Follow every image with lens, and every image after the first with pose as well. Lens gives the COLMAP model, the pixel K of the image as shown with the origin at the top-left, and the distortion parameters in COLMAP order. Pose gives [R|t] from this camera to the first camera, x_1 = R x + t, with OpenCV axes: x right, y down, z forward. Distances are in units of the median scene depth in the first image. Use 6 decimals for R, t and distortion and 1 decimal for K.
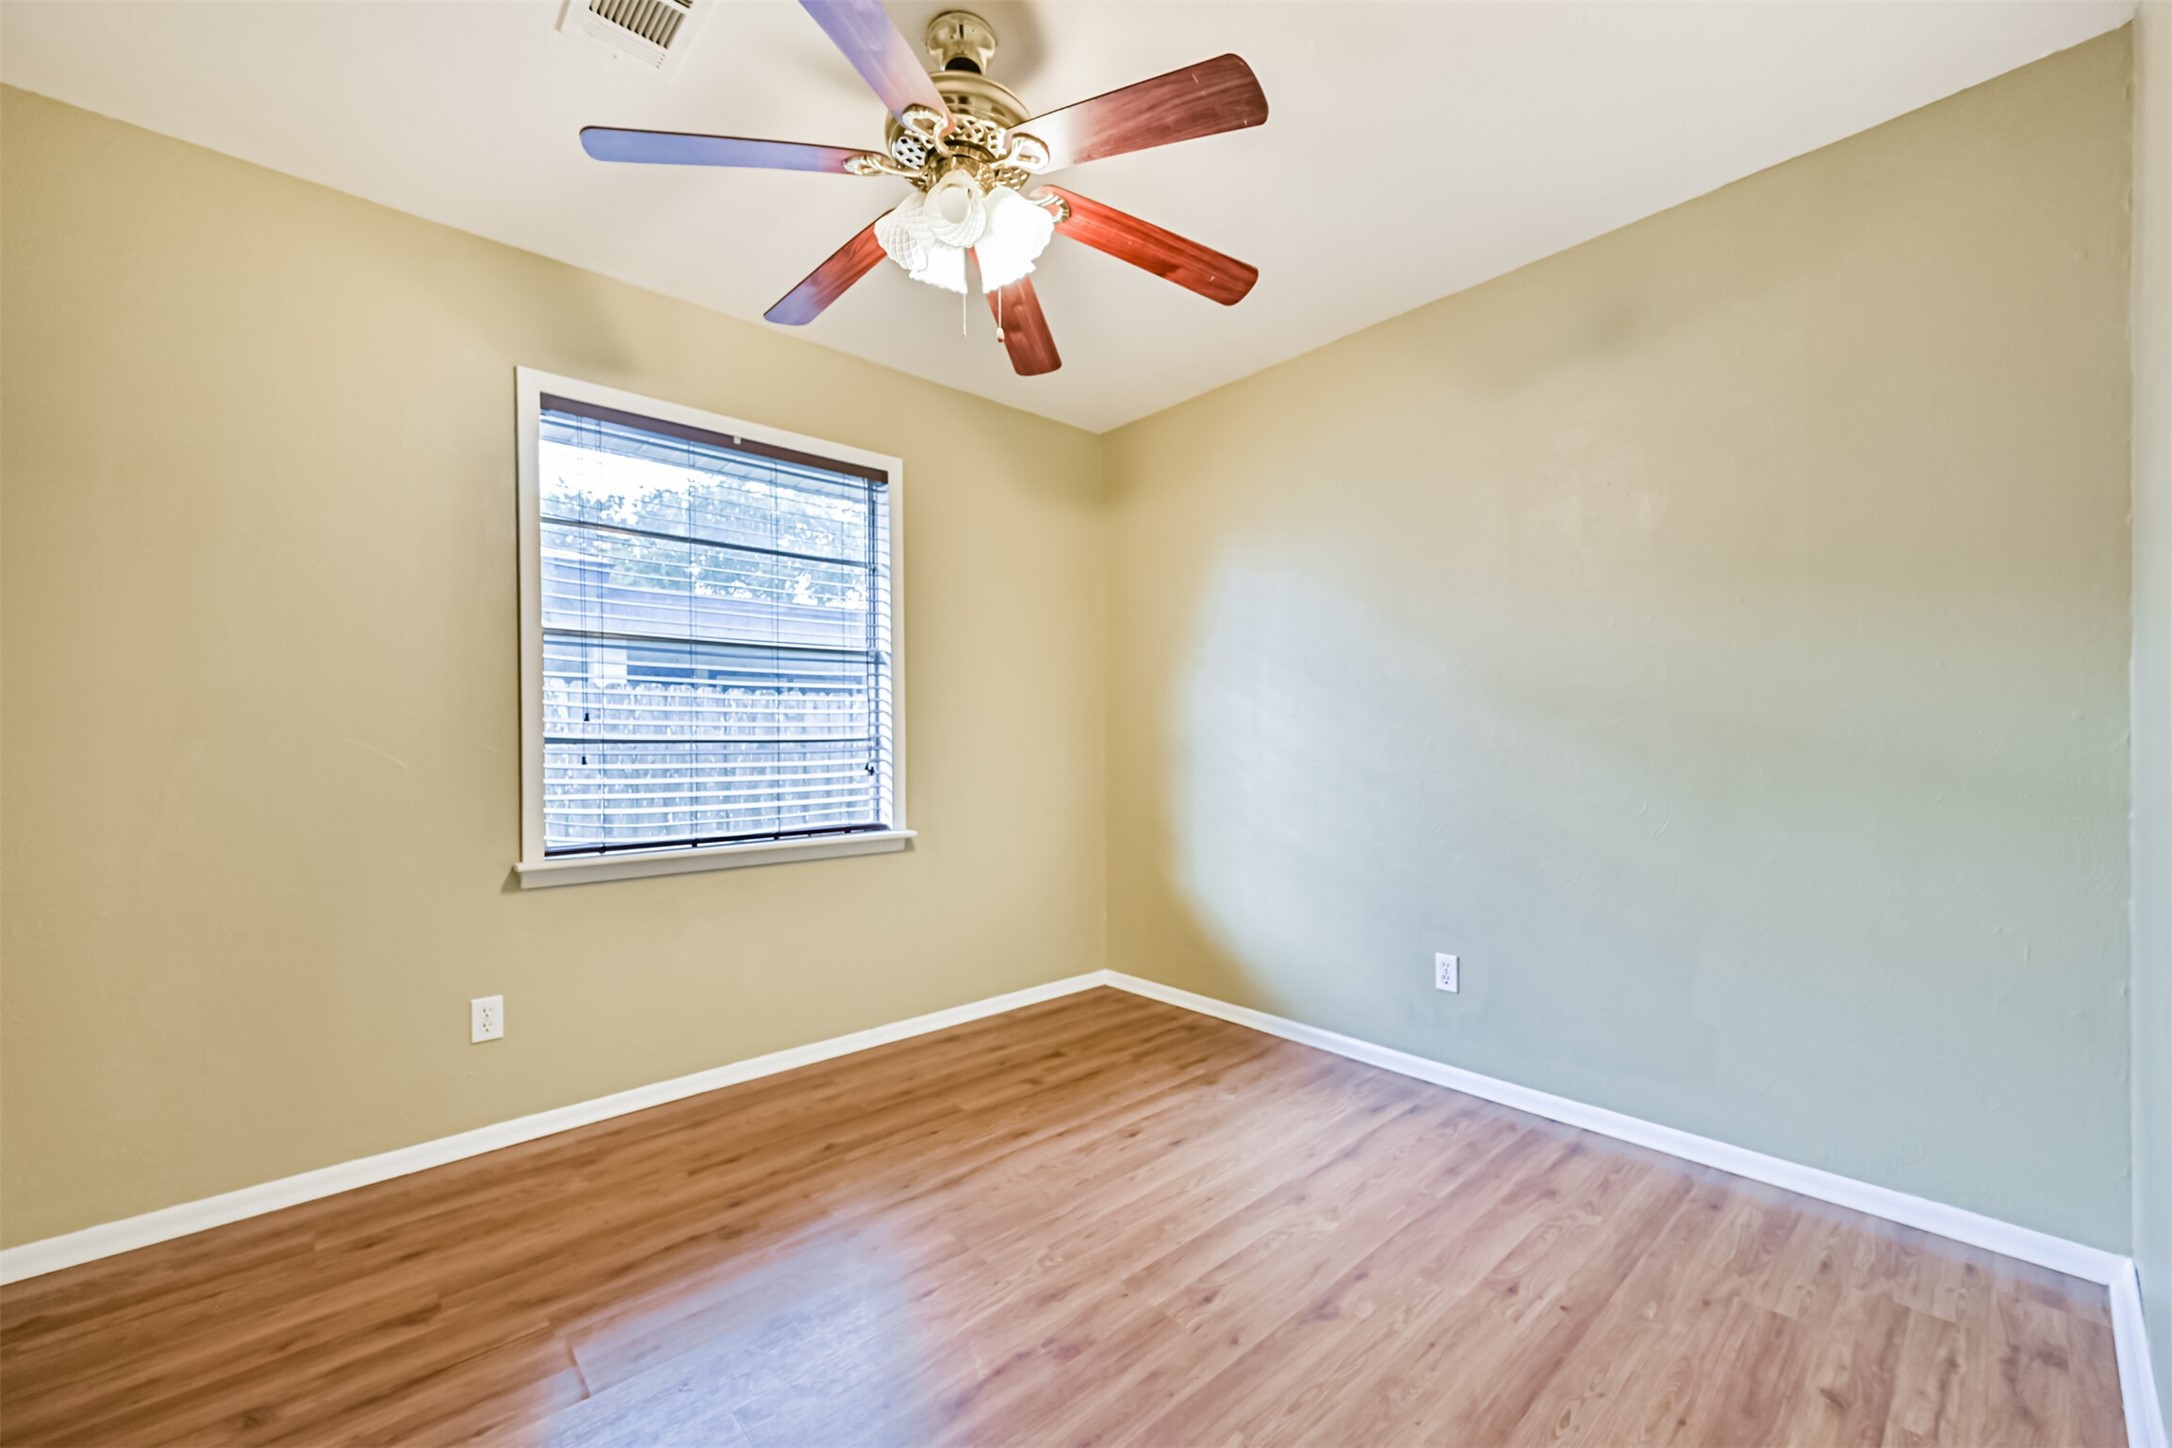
lens RADIAL K [[844.0, 0, 1082.4], [0, 844.0, 732.6], [0, 0, 1]] dist [0.000490, 0.000594]
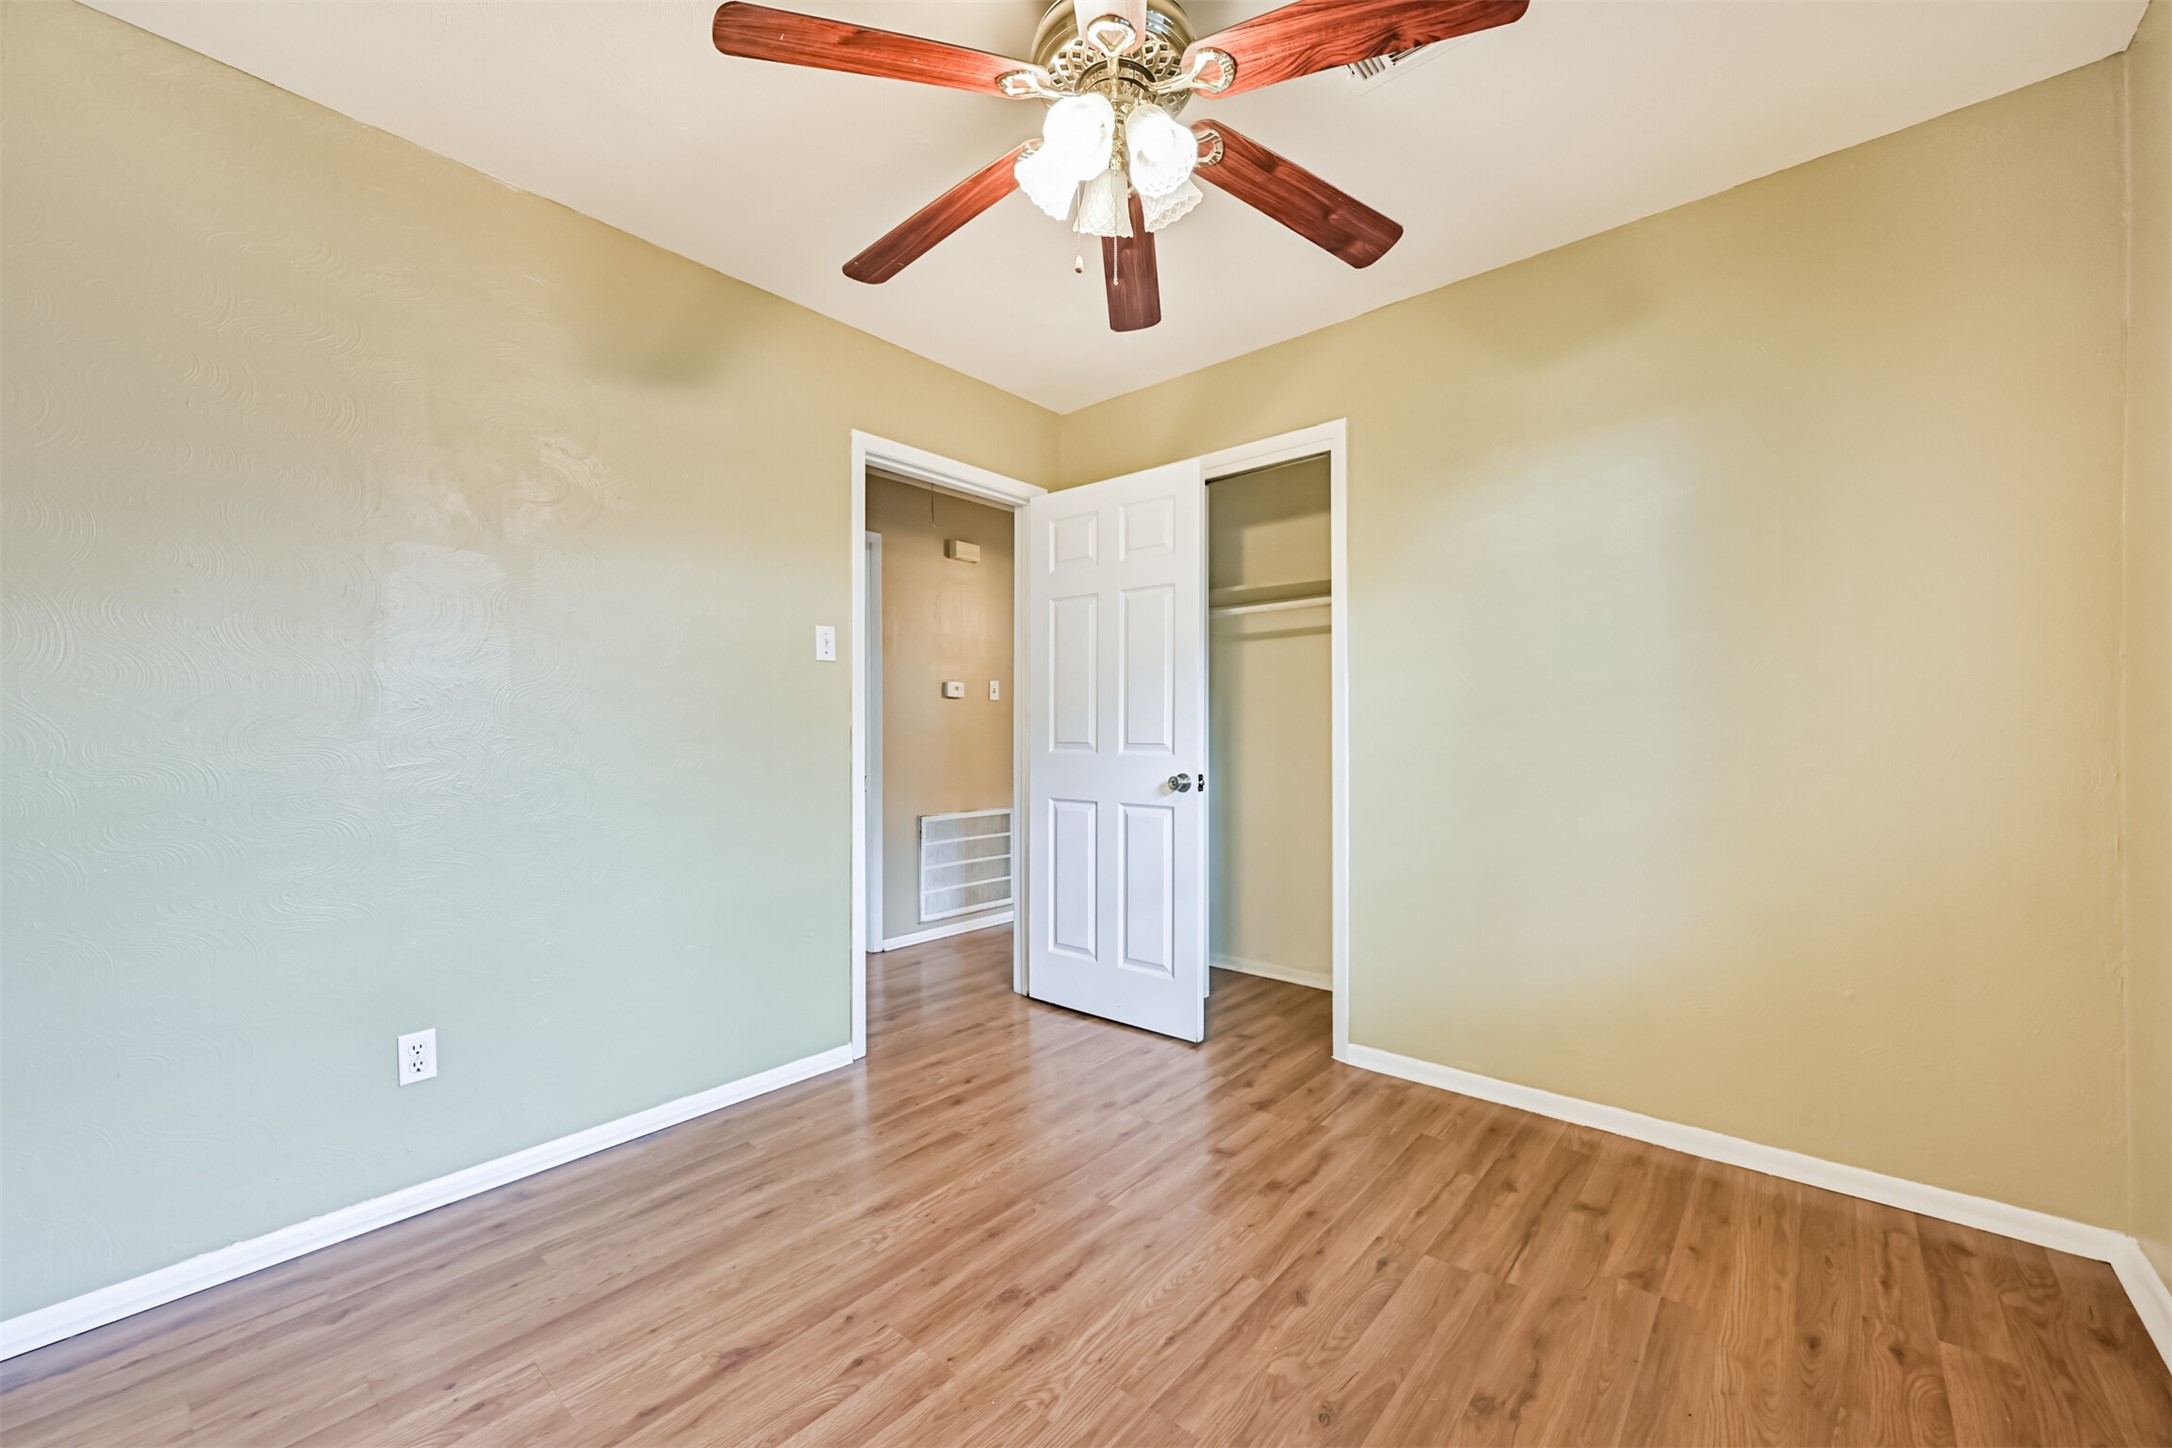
lens RADIAL K [[844.0, 0, 1093.3], [0, 844.0, 727.0], [0, 0, 1]] dist [0.000490, 0.000594]
pose [[-0.990462, 0.014332, -0.137040, 0.014810], [0.016409, 0.999767, -0.014039, 0.014997], [0.136807, -0.016154, -0.990466, 1.974183]]
